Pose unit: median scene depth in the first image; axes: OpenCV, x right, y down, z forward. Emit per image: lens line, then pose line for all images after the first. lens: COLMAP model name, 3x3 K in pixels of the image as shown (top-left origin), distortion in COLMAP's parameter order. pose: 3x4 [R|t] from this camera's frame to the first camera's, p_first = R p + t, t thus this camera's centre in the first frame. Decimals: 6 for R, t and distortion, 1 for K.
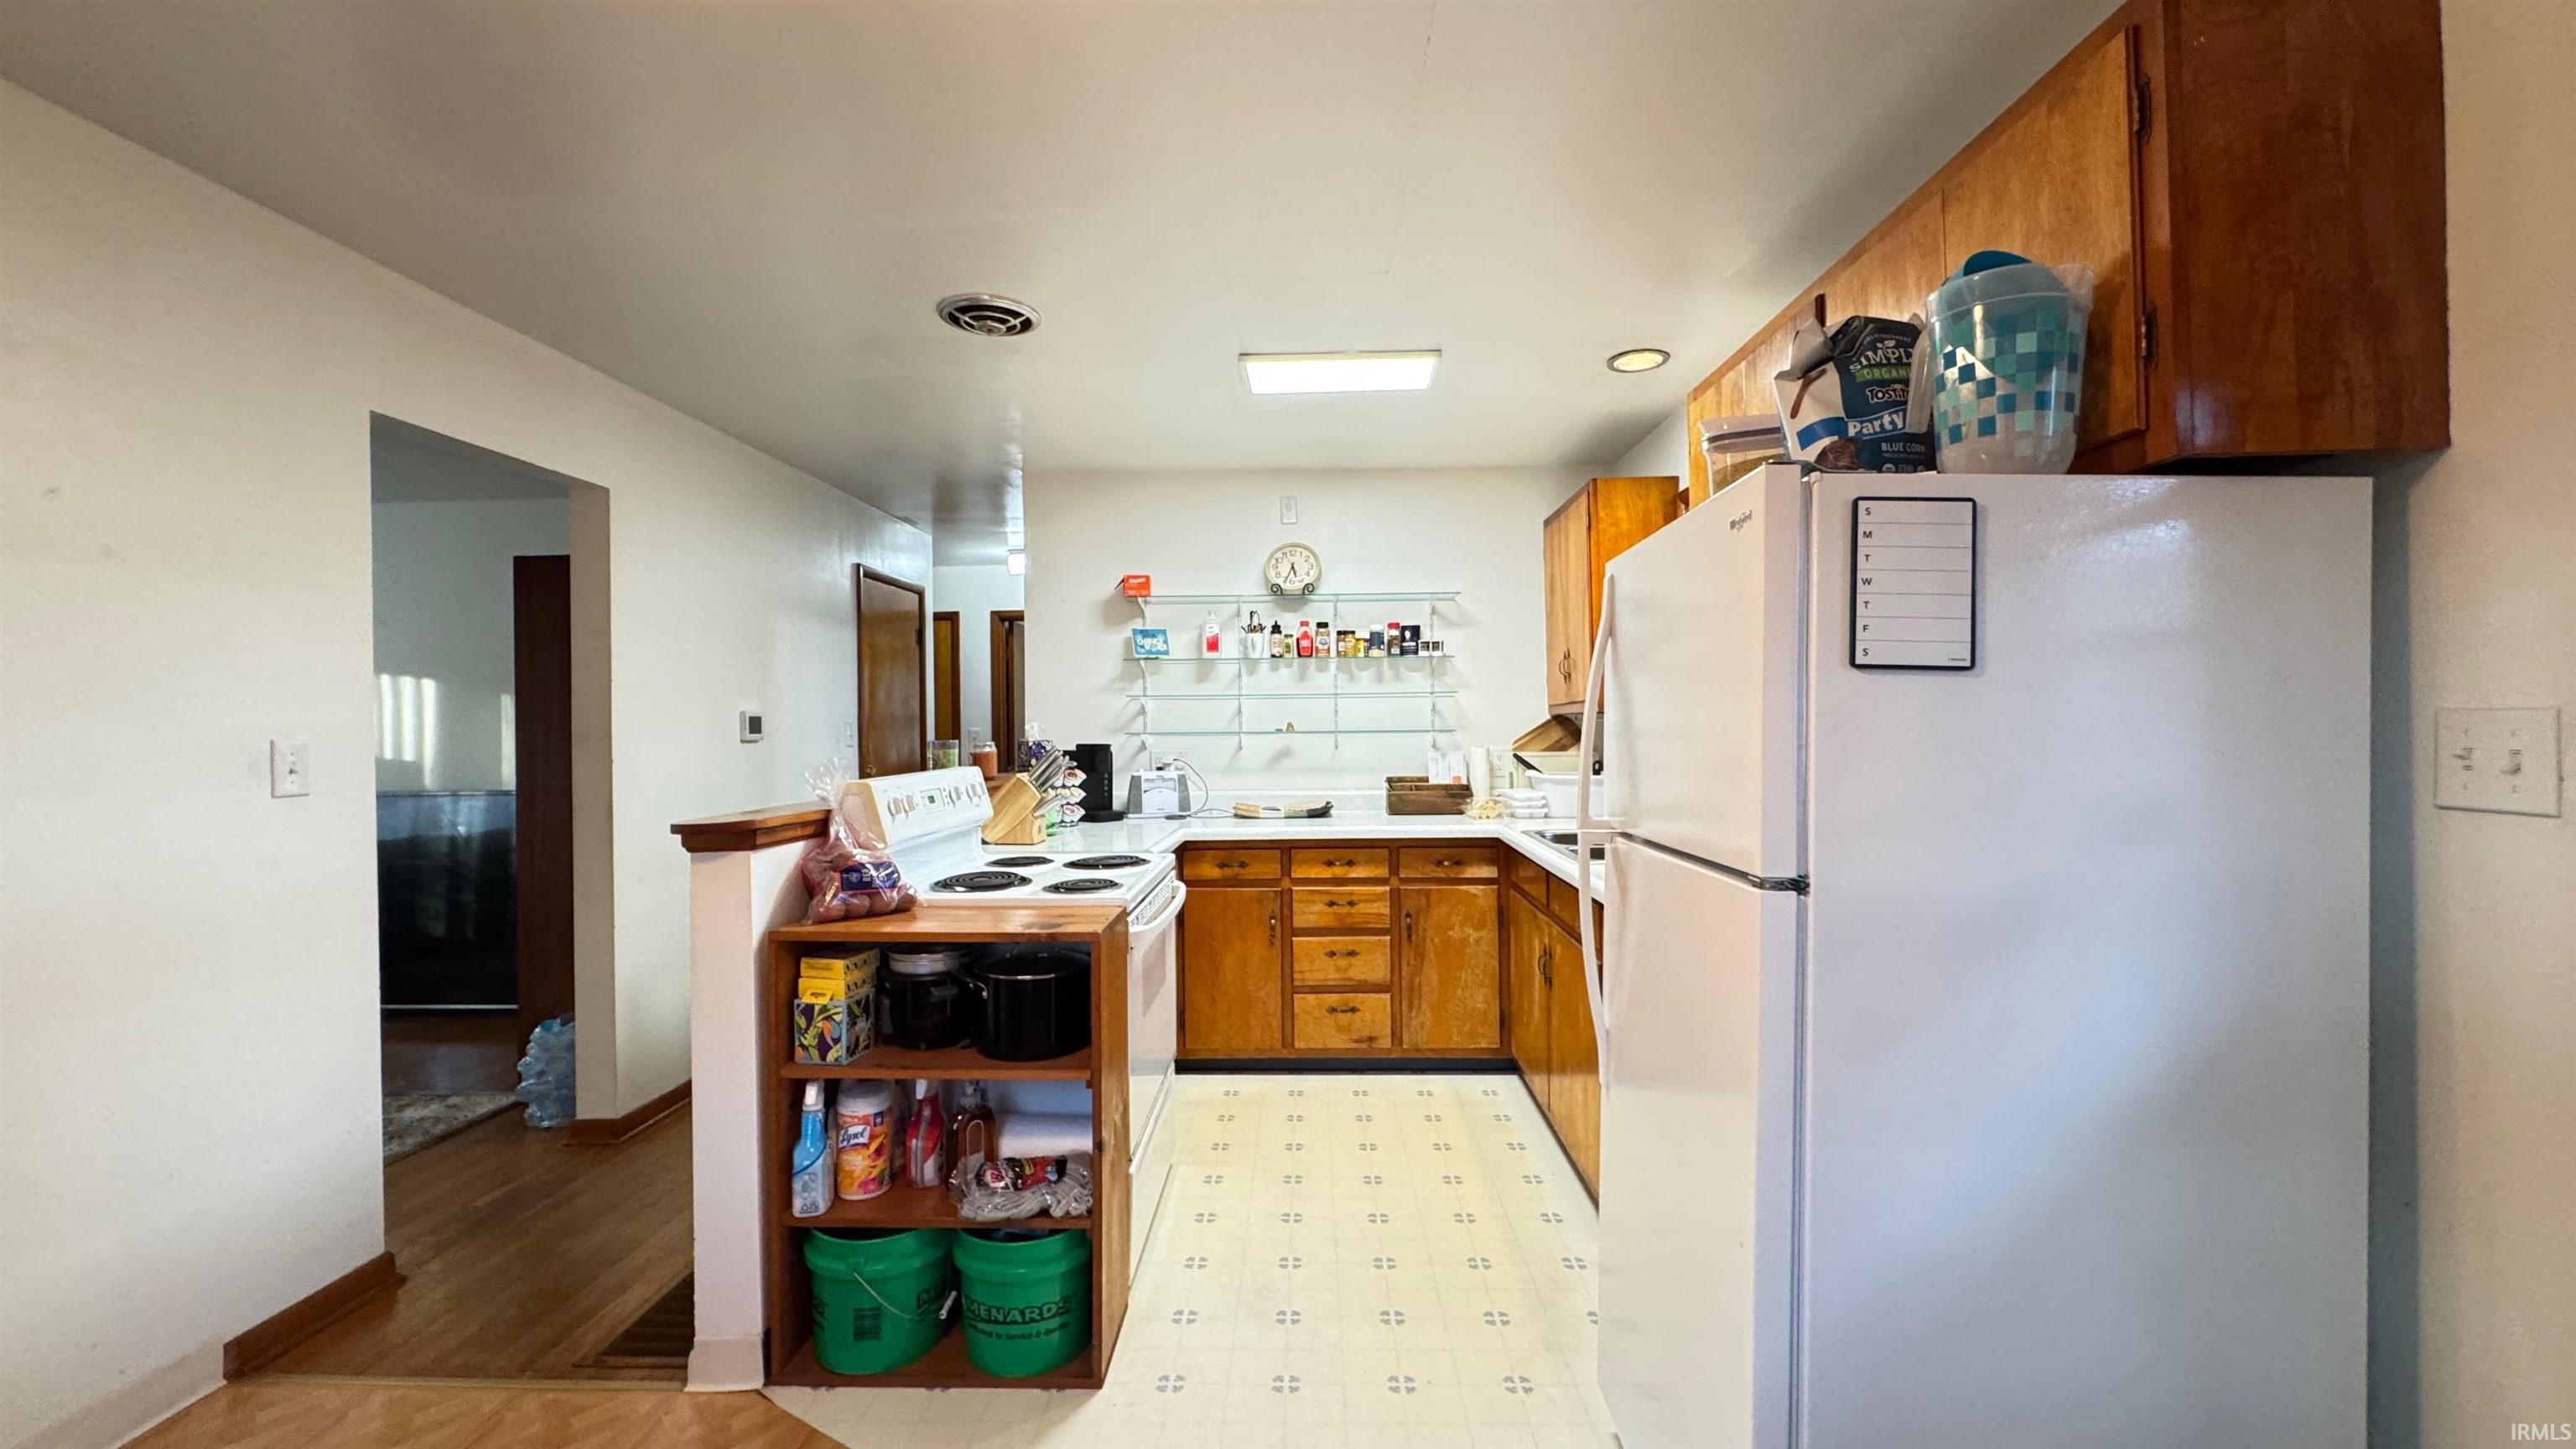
lens RADIAL K [[1026.6, 0, 1290.2], [0, 1026.6, 720.4], [0, 0, 1]] dist [-0.002493, 0.000520]
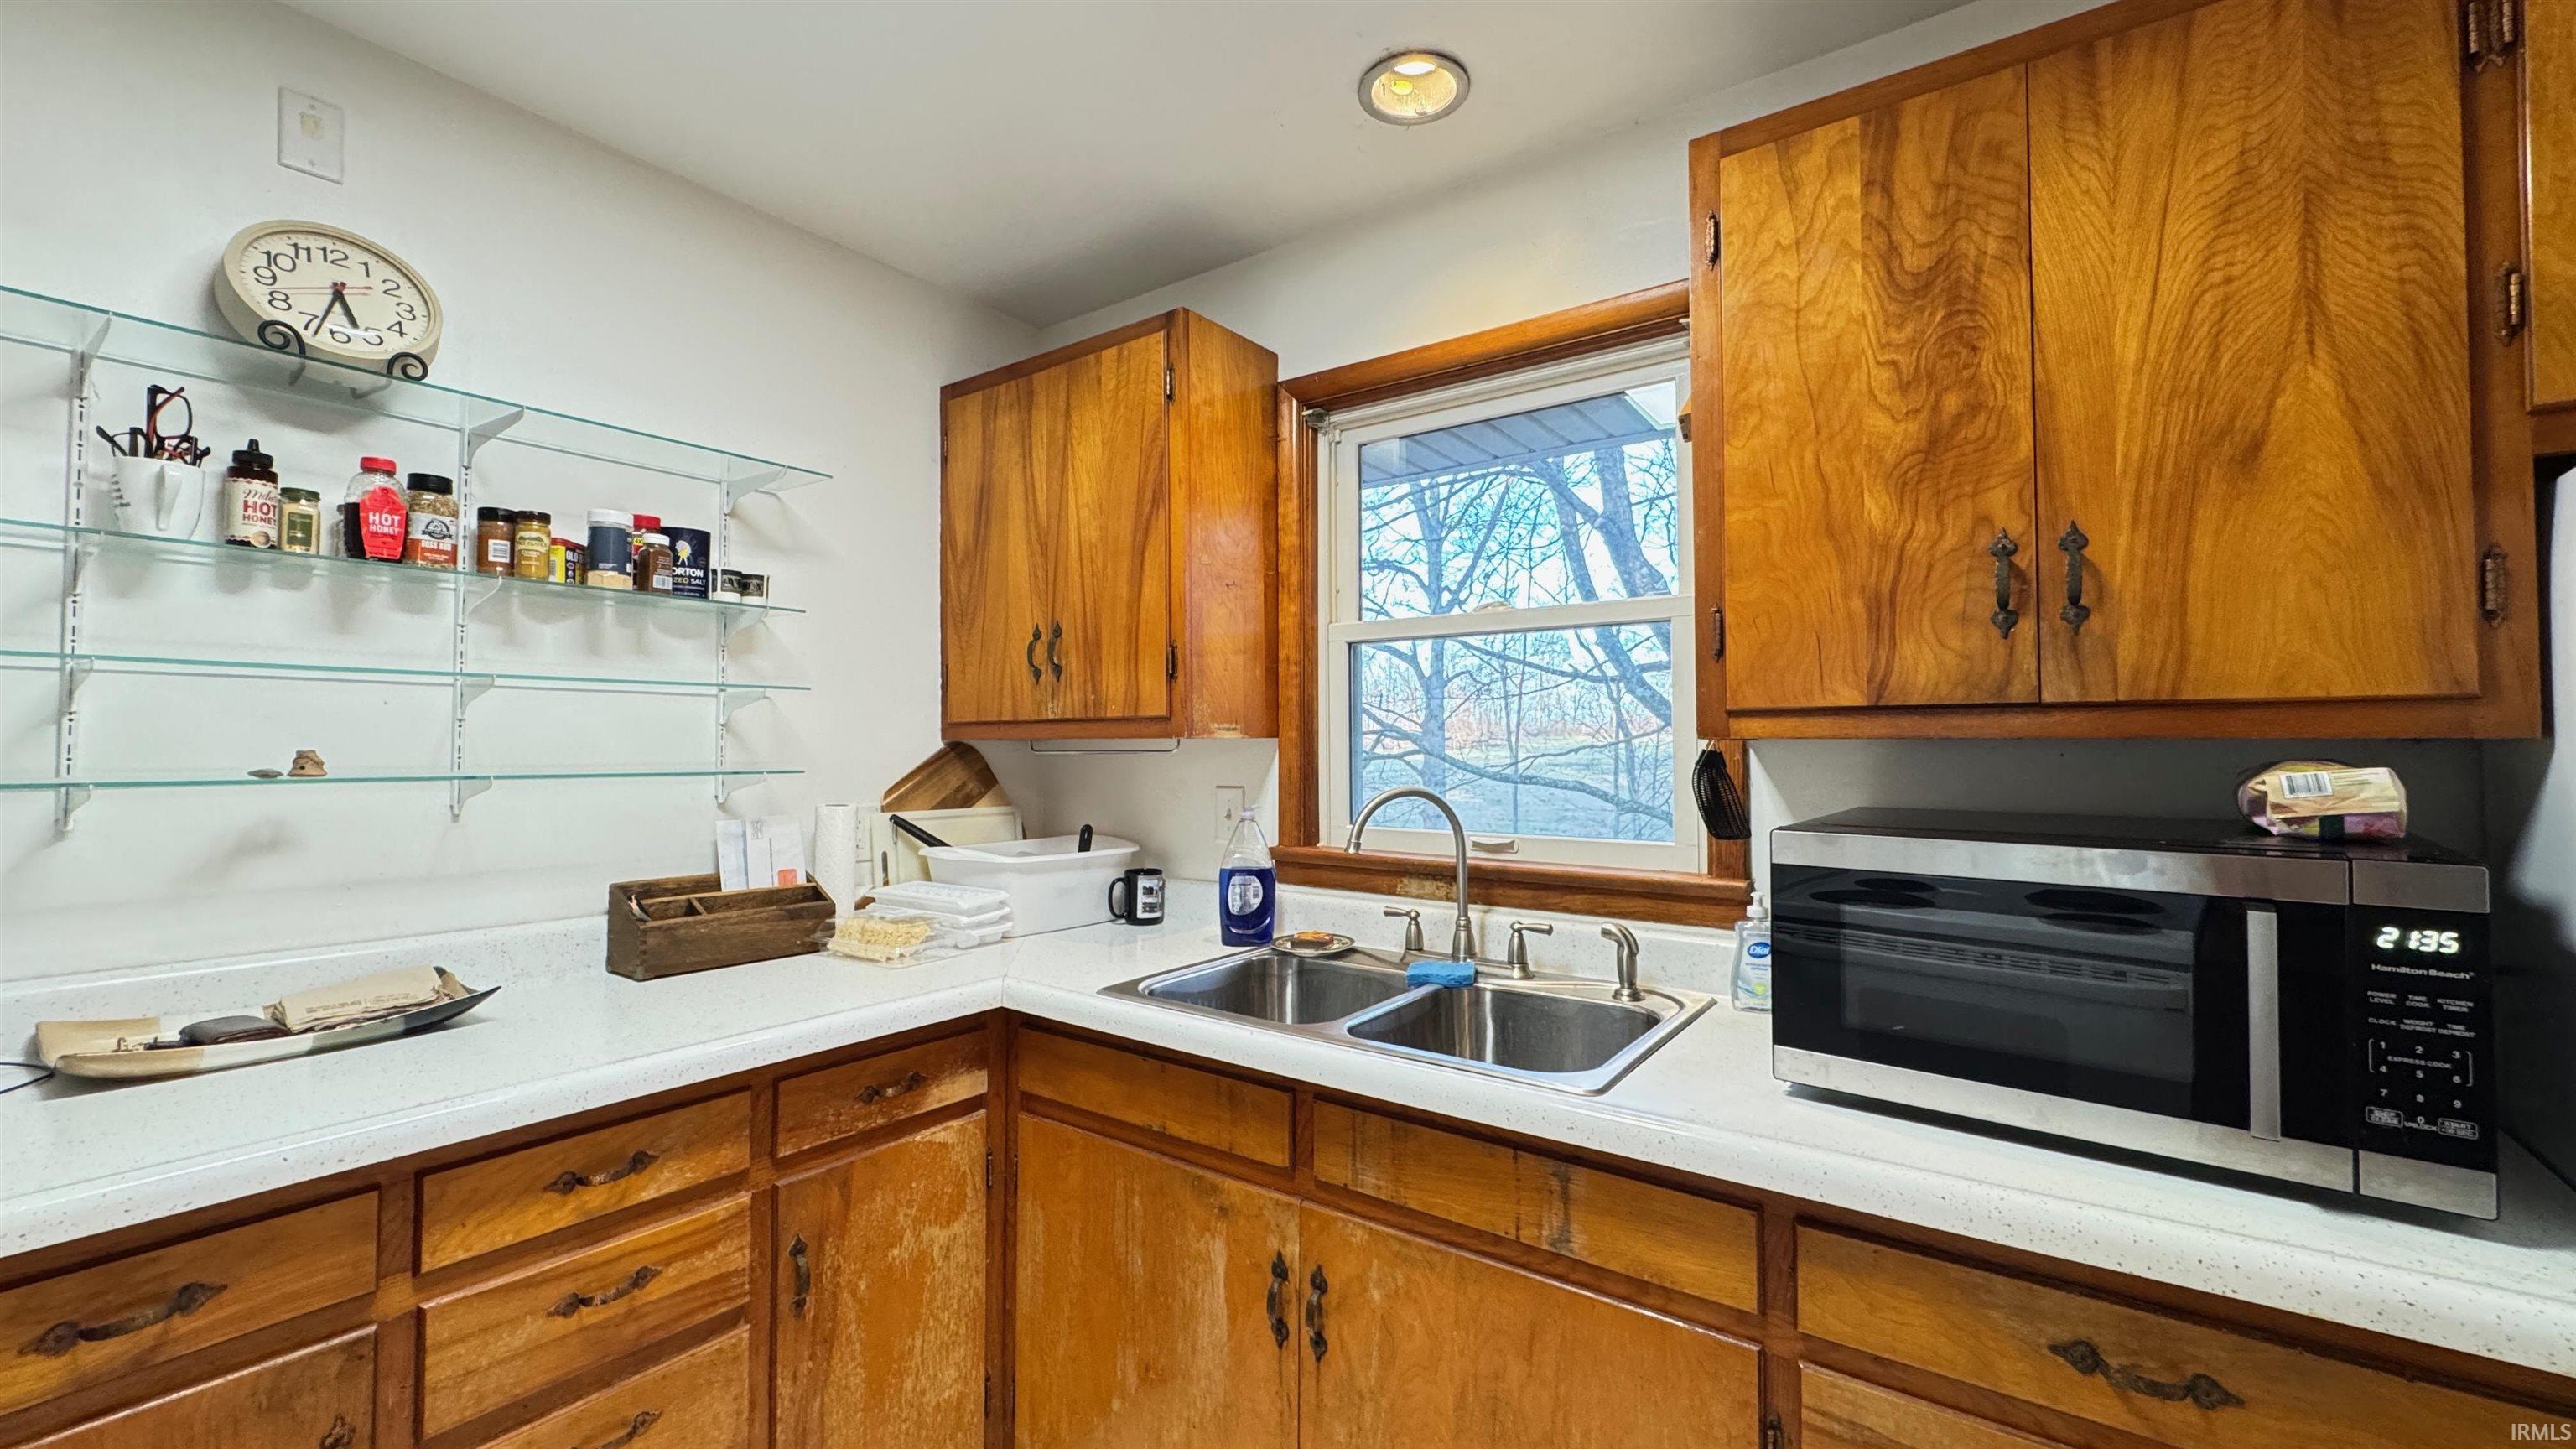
lens RADIAL K [[1026.6, 0, 1290.2], [0, 1026.6, 720.4], [0, 0, 1]] dist [-0.002493, 0.000520]
pose [[0.565925, 0.033562, 0.823773, -0.103228], [-0.013861, 0.999417, -0.031196, -0.001987], [-0.824340, 0.006236, 0.566061, 0.599324]]
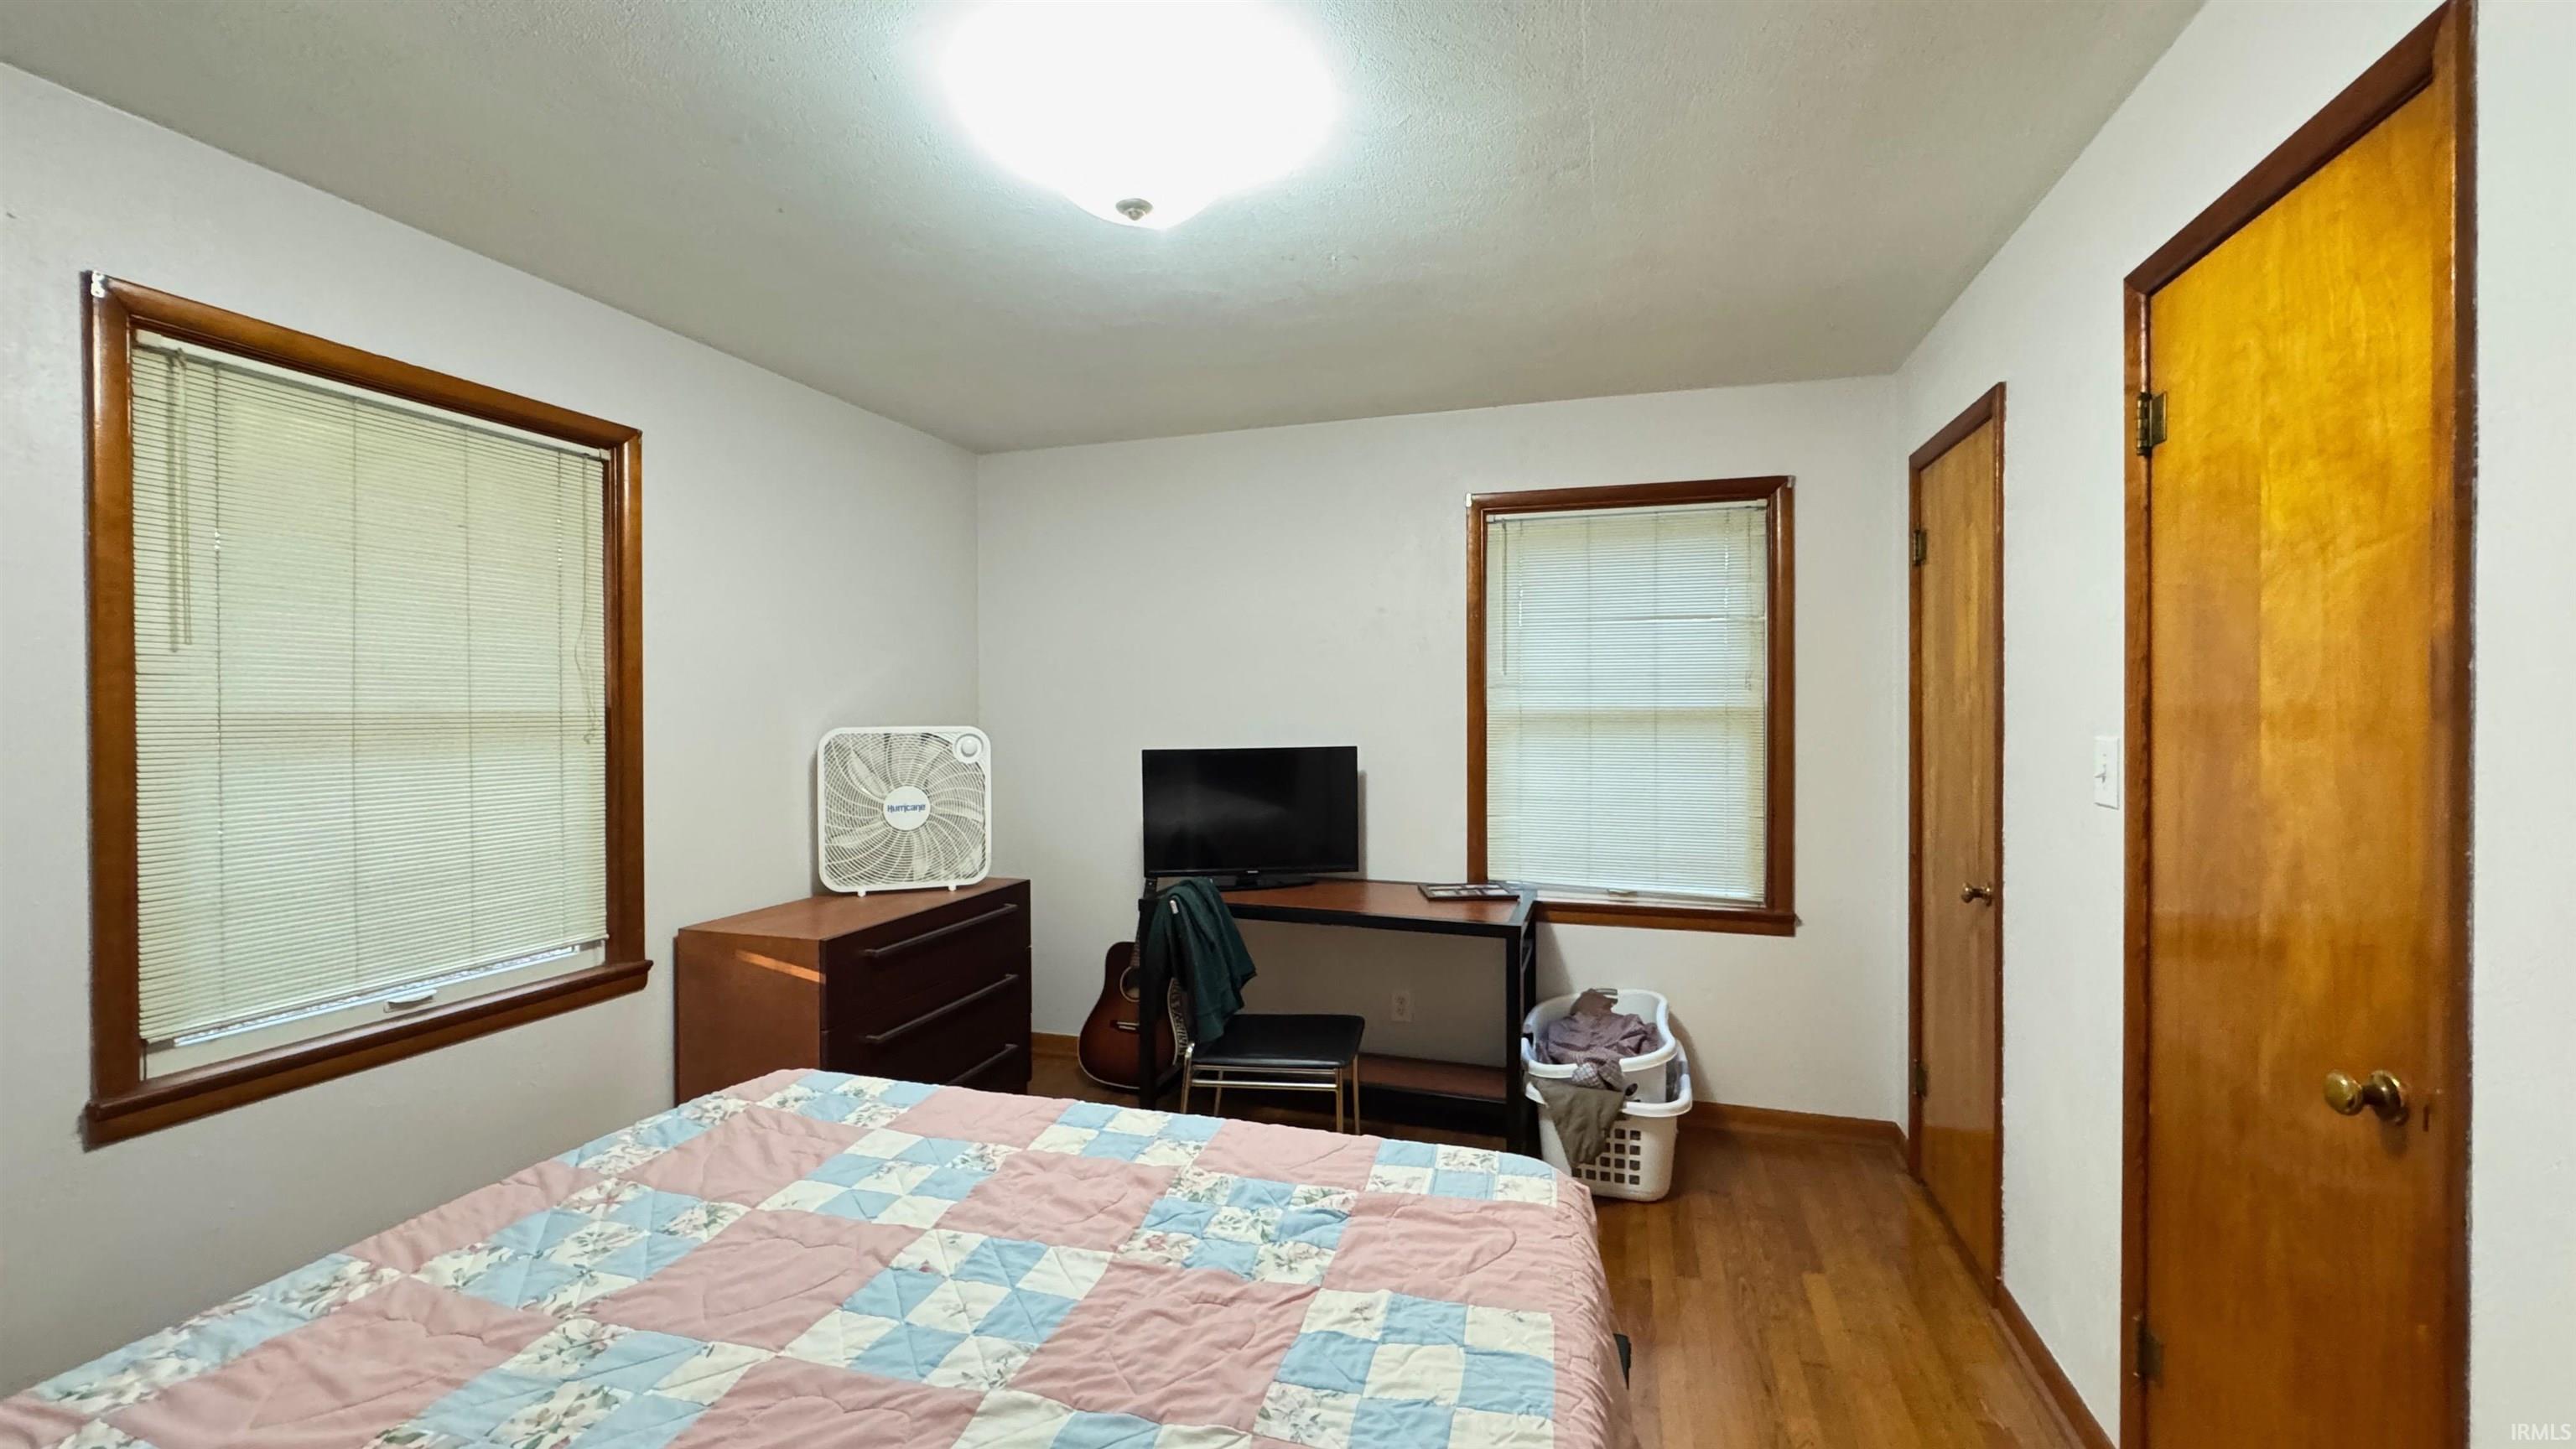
lens RADIAL K [[1026.6, 0, 1290.2], [0, 1026.6, 720.4], [0, 0, 1]] dist [-0.002493, 0.000520]
pose [[0.962584, 0.012118, -0.270712, 0.010484], [-0.007488, 0.999808, 0.018130, 0.000830], [0.270879, -0.015424, 0.962490, 1.060976]]
